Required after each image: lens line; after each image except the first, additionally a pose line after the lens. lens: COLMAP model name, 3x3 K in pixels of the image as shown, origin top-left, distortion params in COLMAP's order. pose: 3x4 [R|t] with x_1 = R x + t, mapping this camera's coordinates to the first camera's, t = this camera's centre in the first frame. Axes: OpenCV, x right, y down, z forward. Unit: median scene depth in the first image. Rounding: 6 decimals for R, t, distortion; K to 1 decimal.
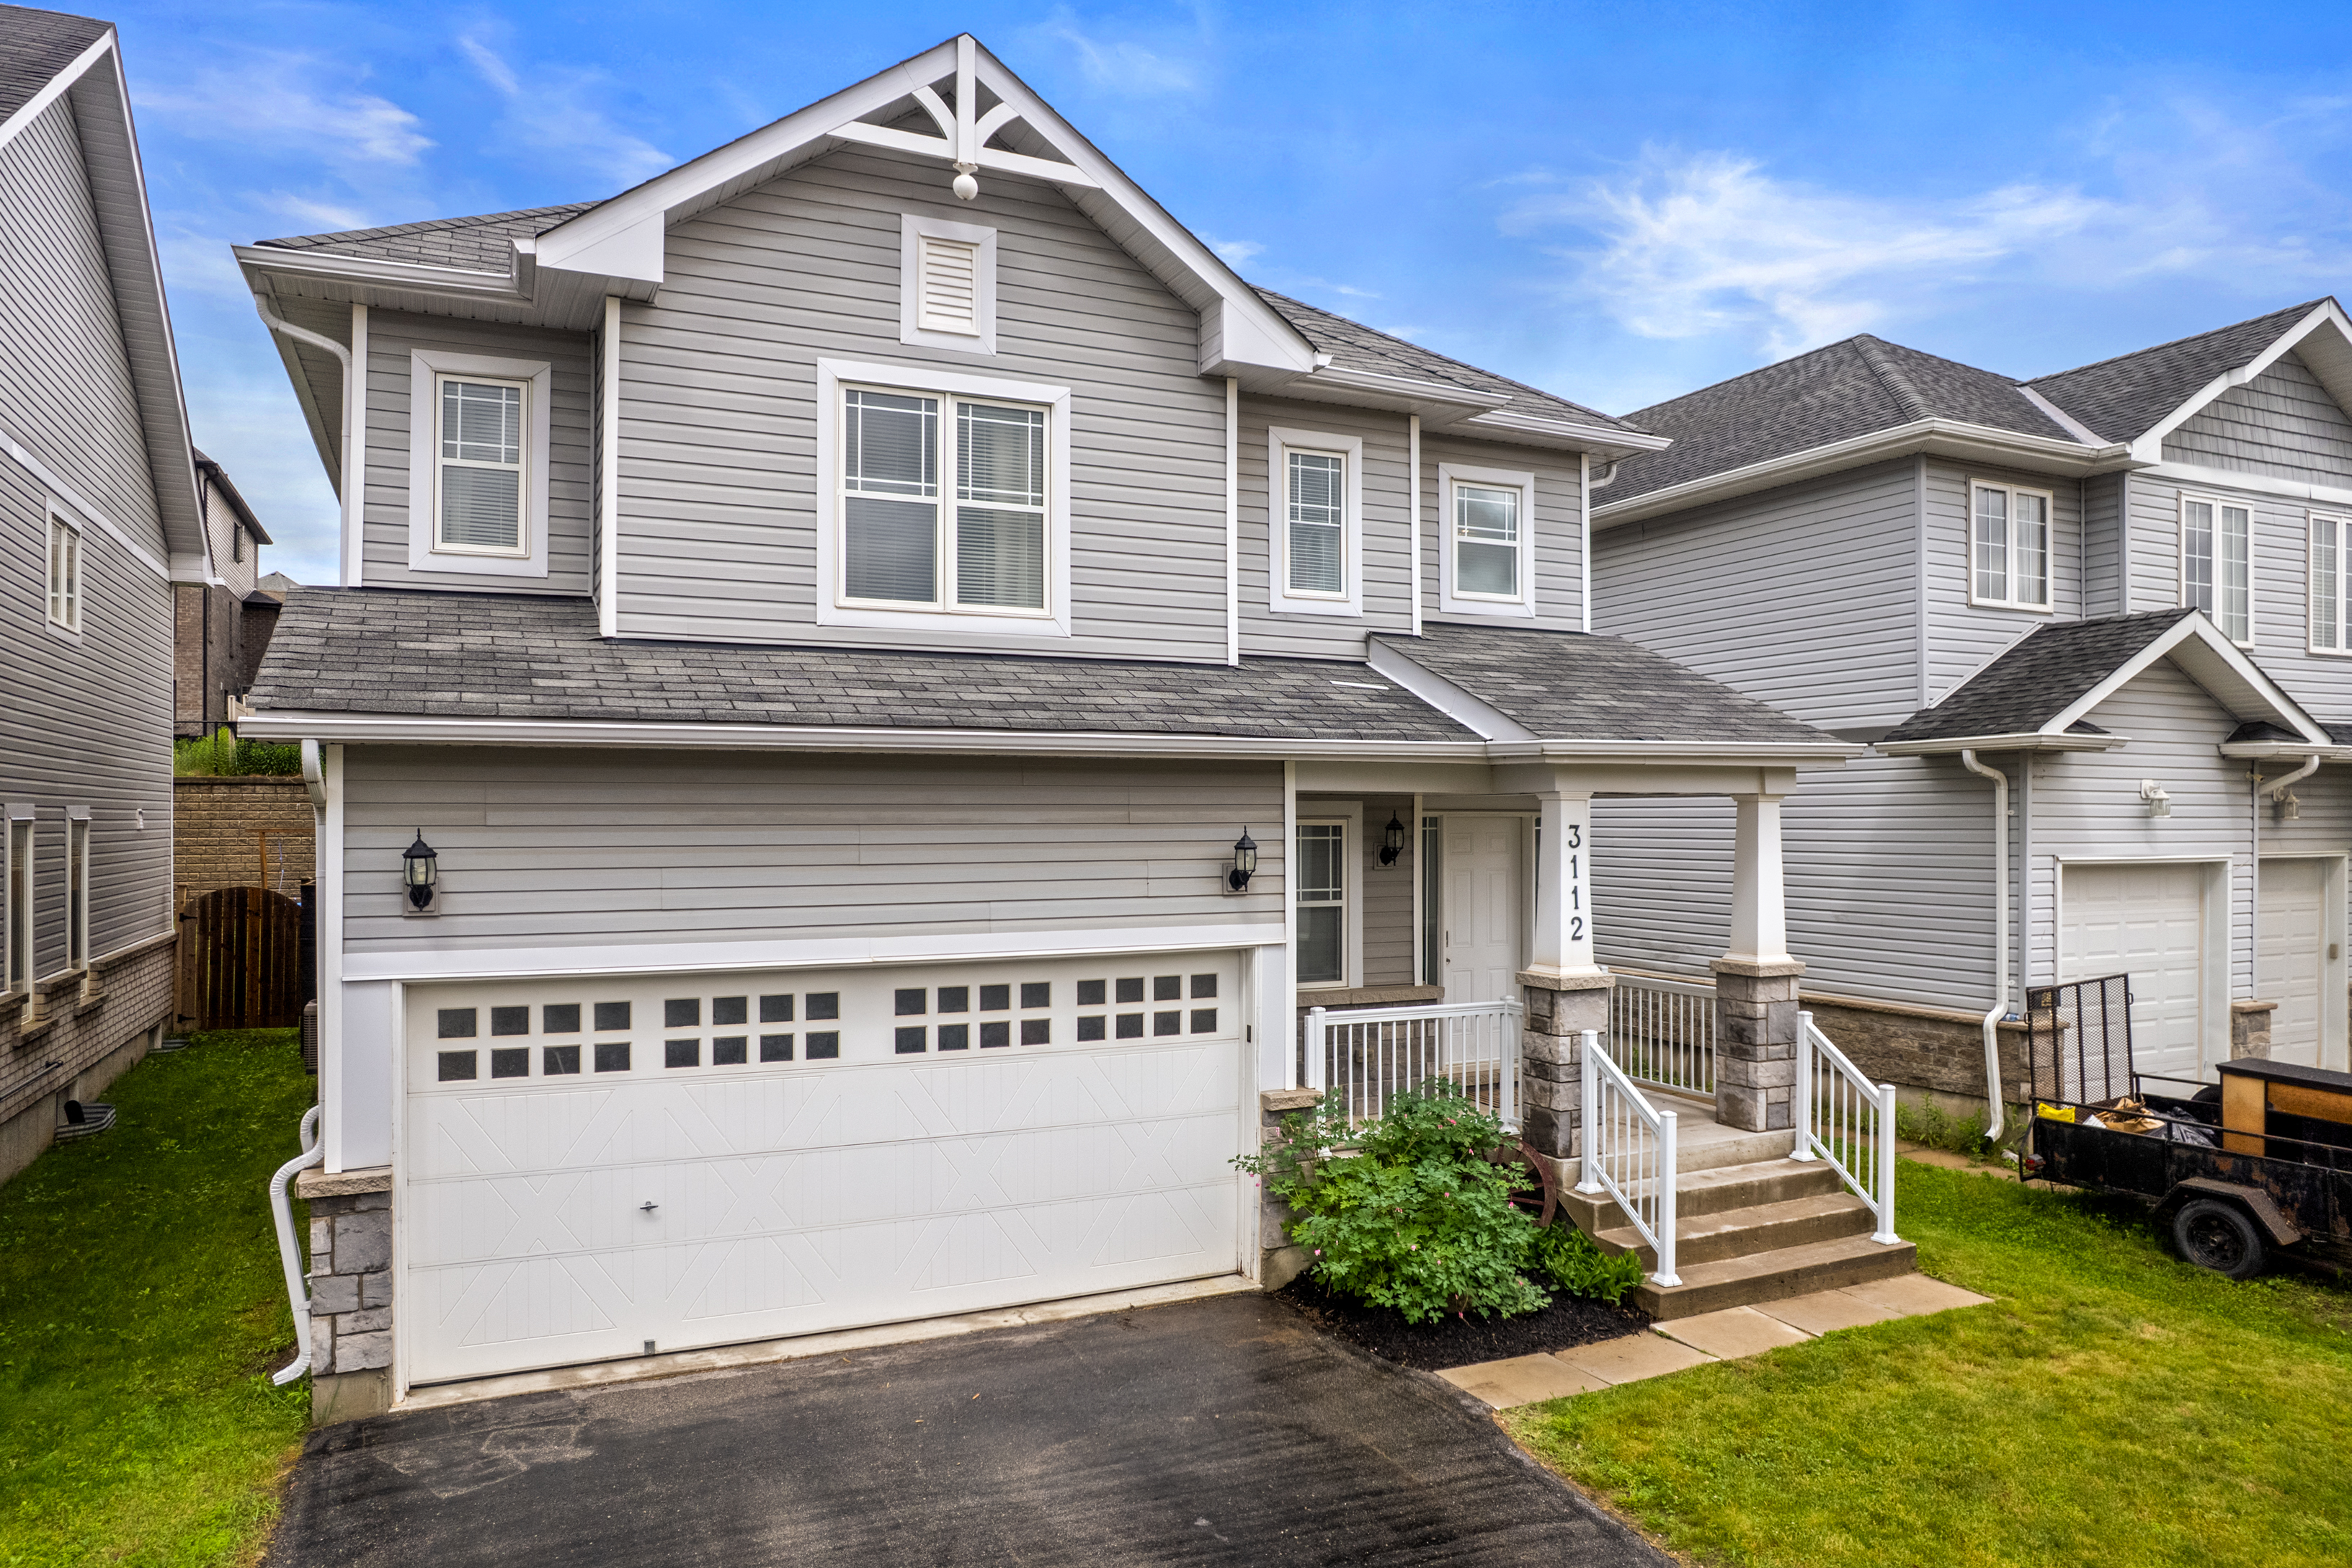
lens RADIAL K [[1533.4, 0, 1184.5], [0, 1533.4, 811.1], [0, 0, 1]] dist [-0.064009, 0.055502]
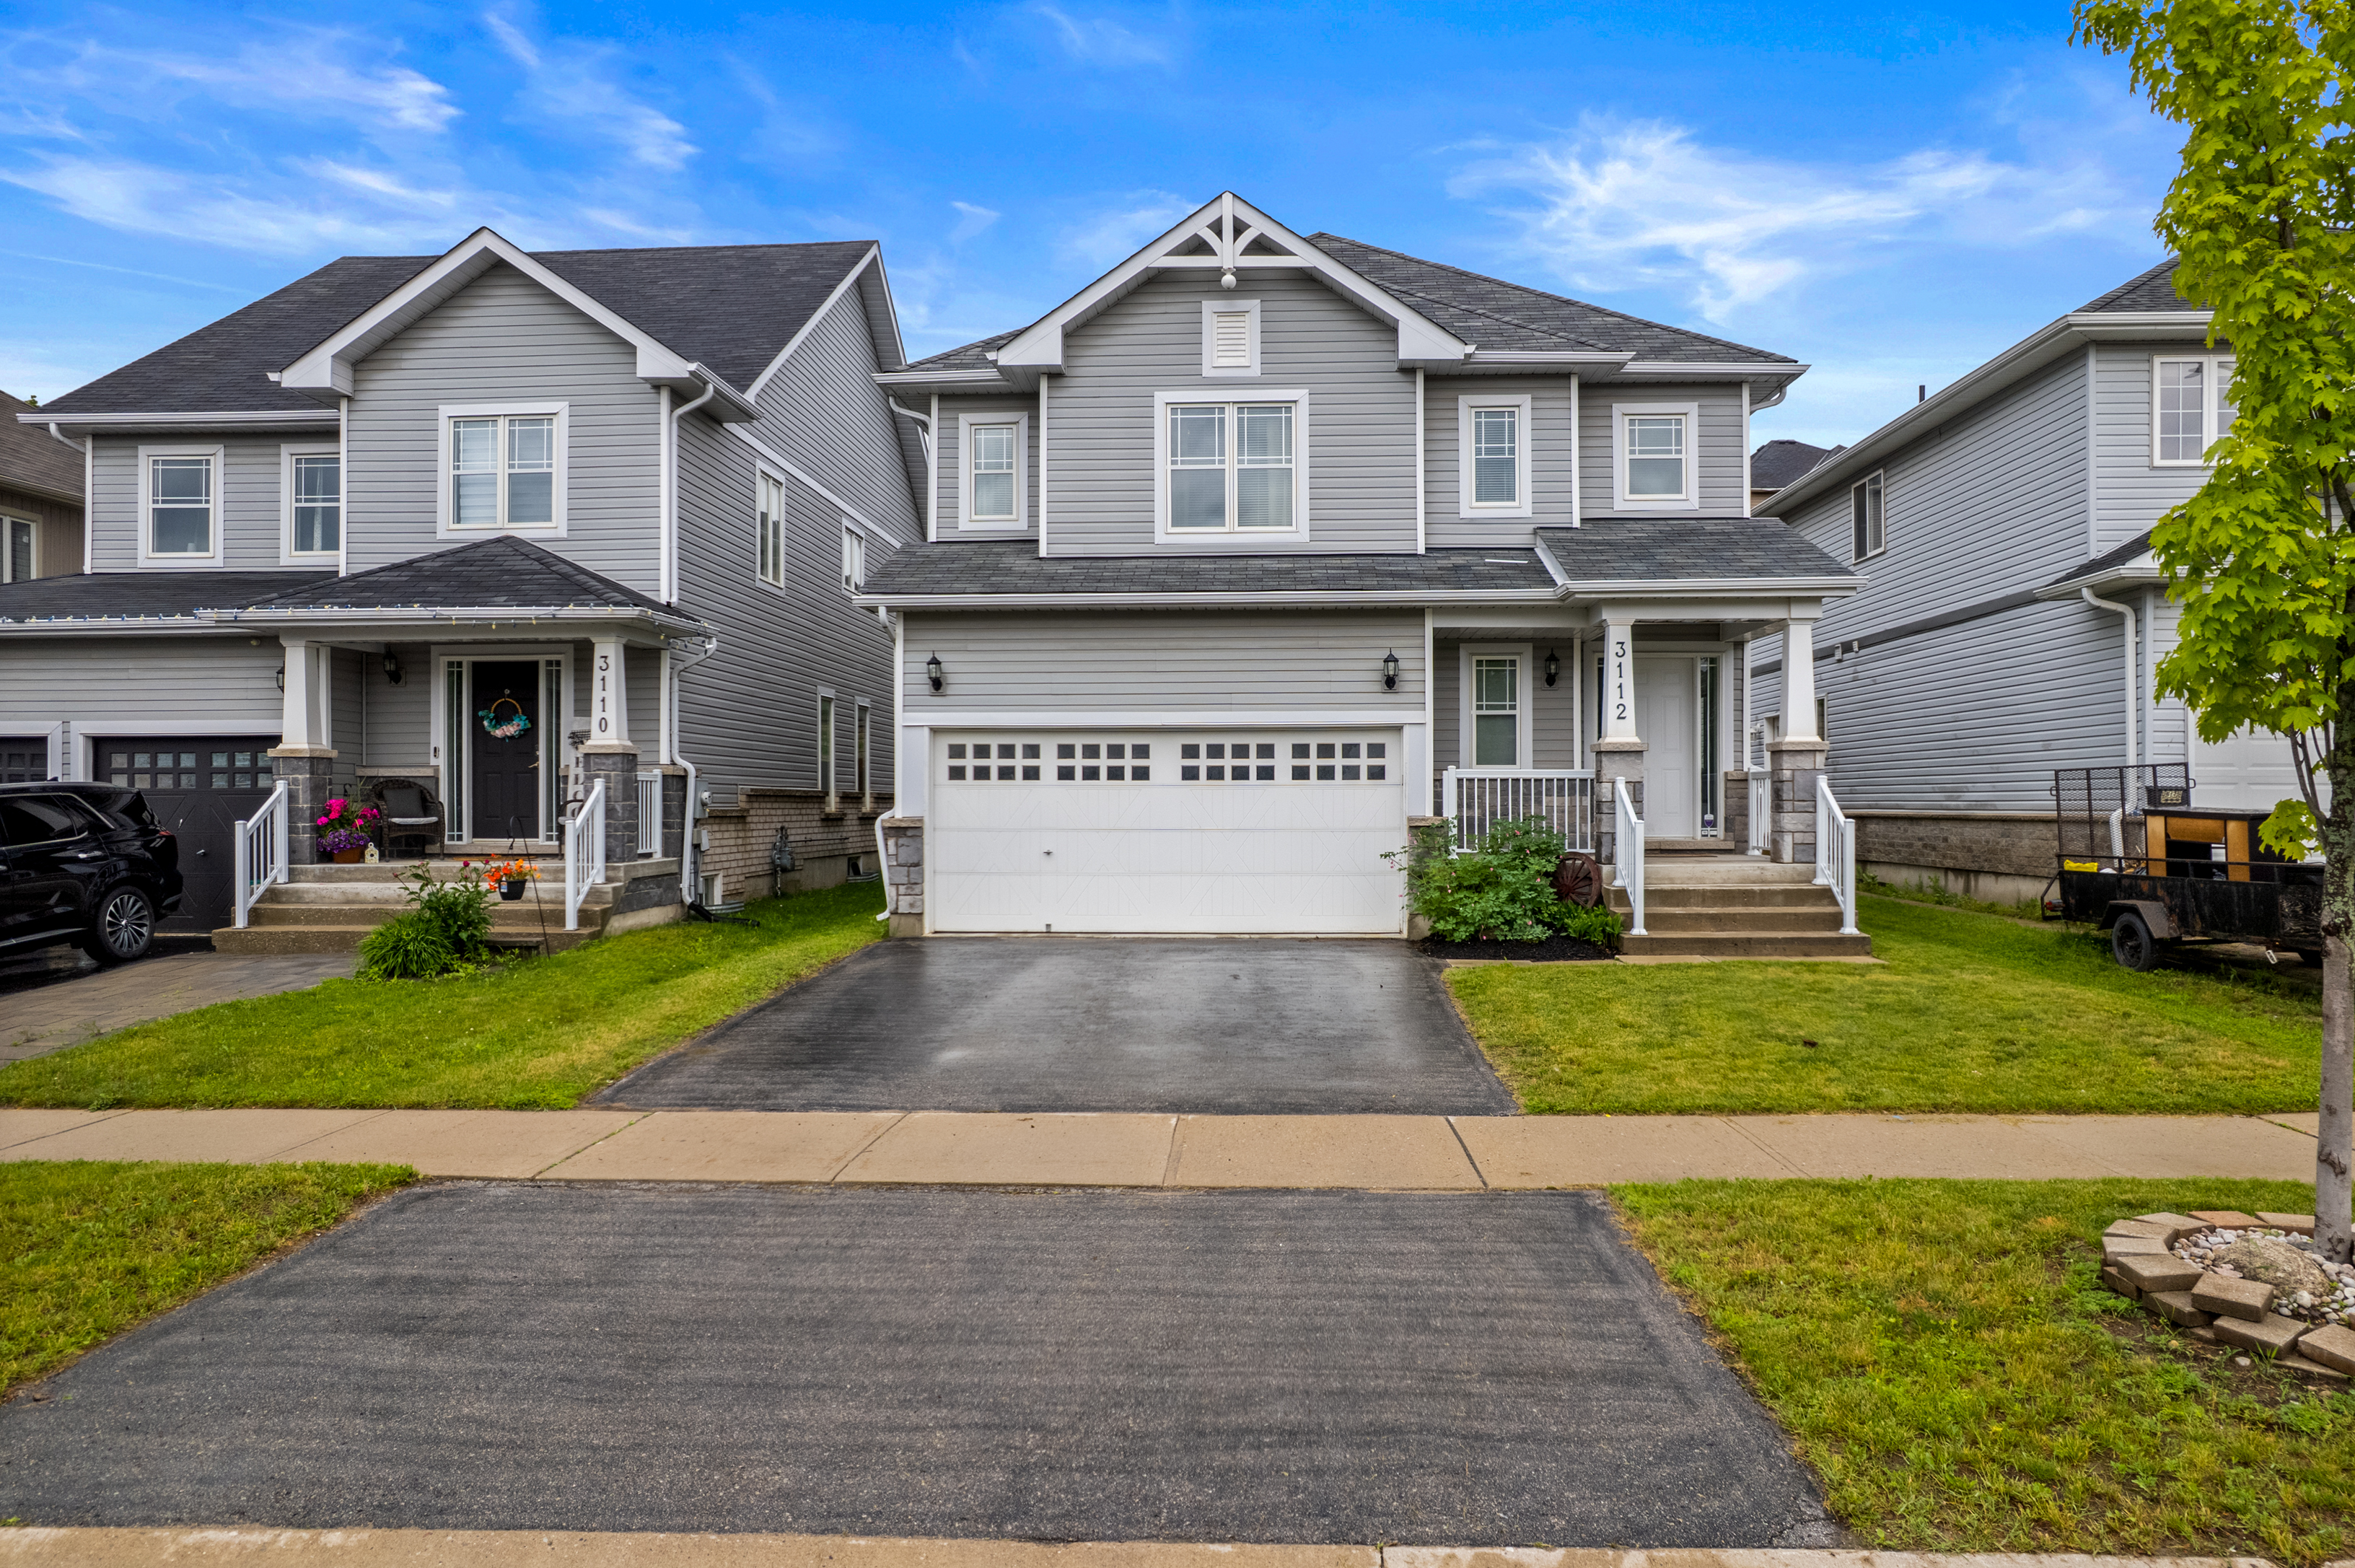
lens RADIAL K [[1535.5, 0, 1186.1], [0, 1535.5, 811.2], [0, 0, 1]] dist [-0.064009, 0.055502]
pose [[0.878522, 0.001521, -0.477700, 0.597261], [0.001432, 0.999982, 0.005816, 0.165284], [0.477700, -0.005794, 0.878504, -0.503342]]
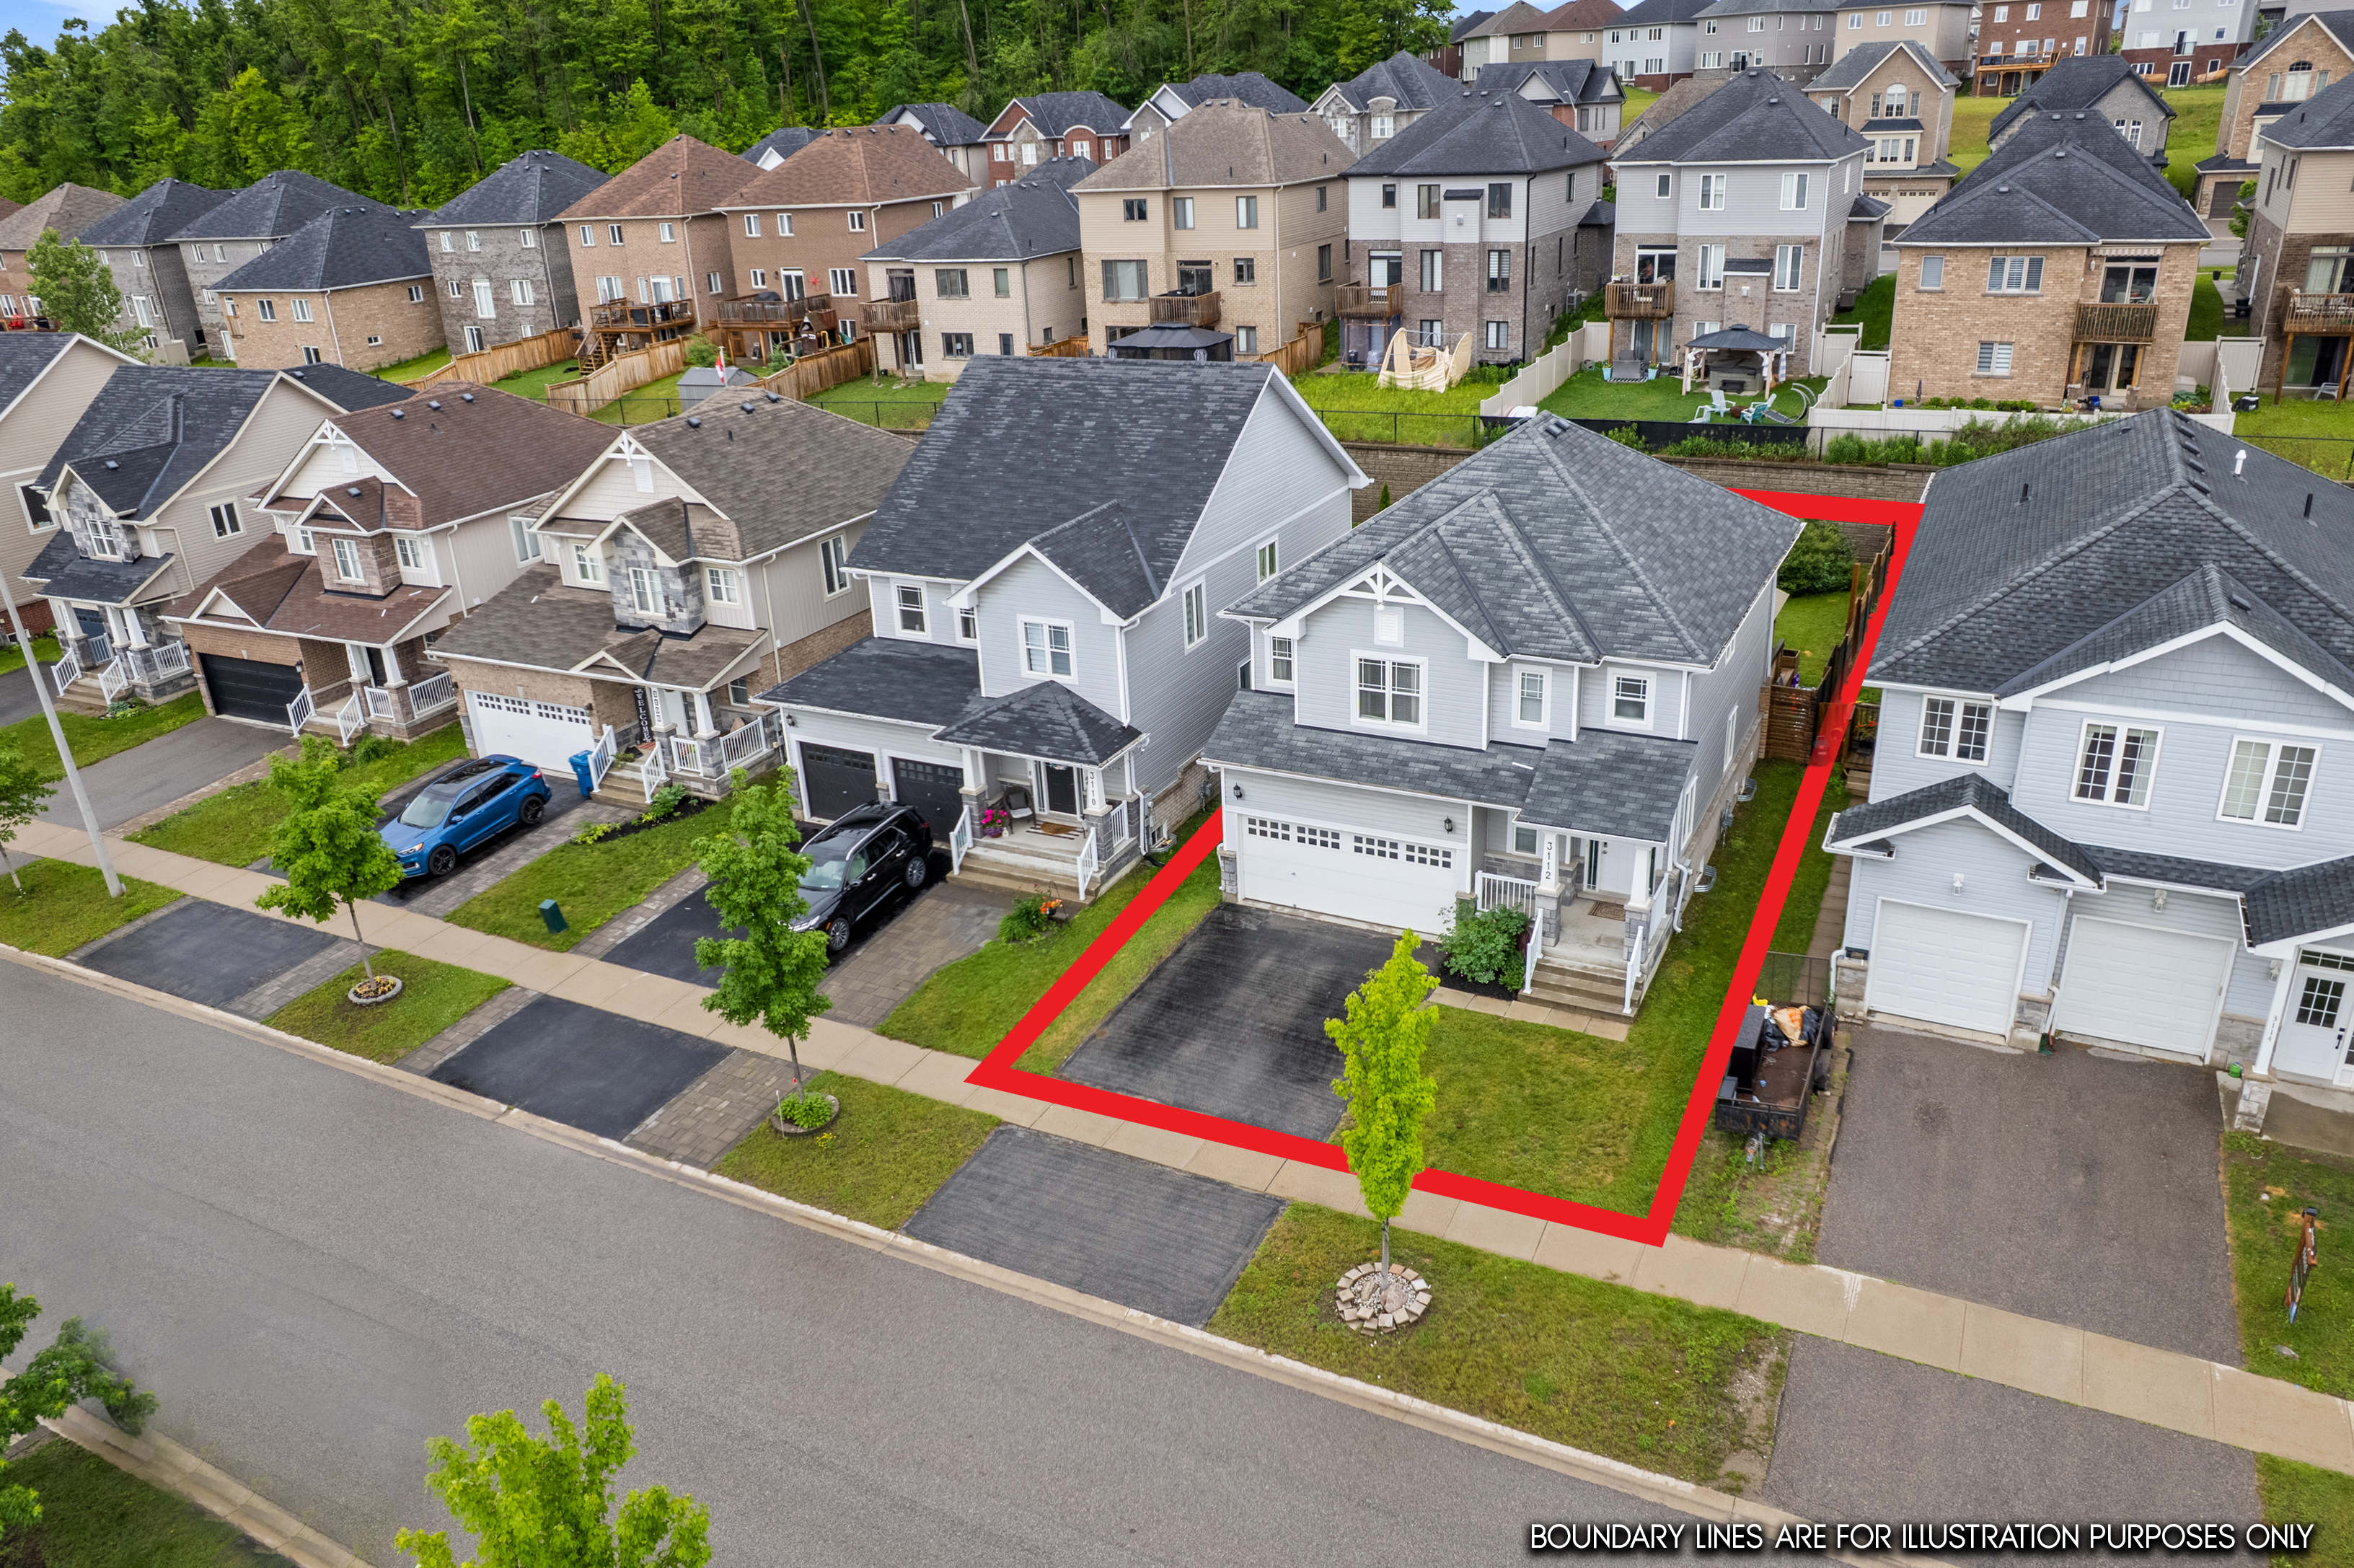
lens RADIAL K [[1591.5, 0, 1177.0], [0, 1591.5, 784.0], [0, 0, 1]] dist [-0.040651, 0.002140]
pose [[0.597676, 0.281618, -0.750650, 2.071162], [0.049663, 0.921476, 0.385248, -1.292283], [0.800198, -0.267533, 0.536758, -1.151877]]
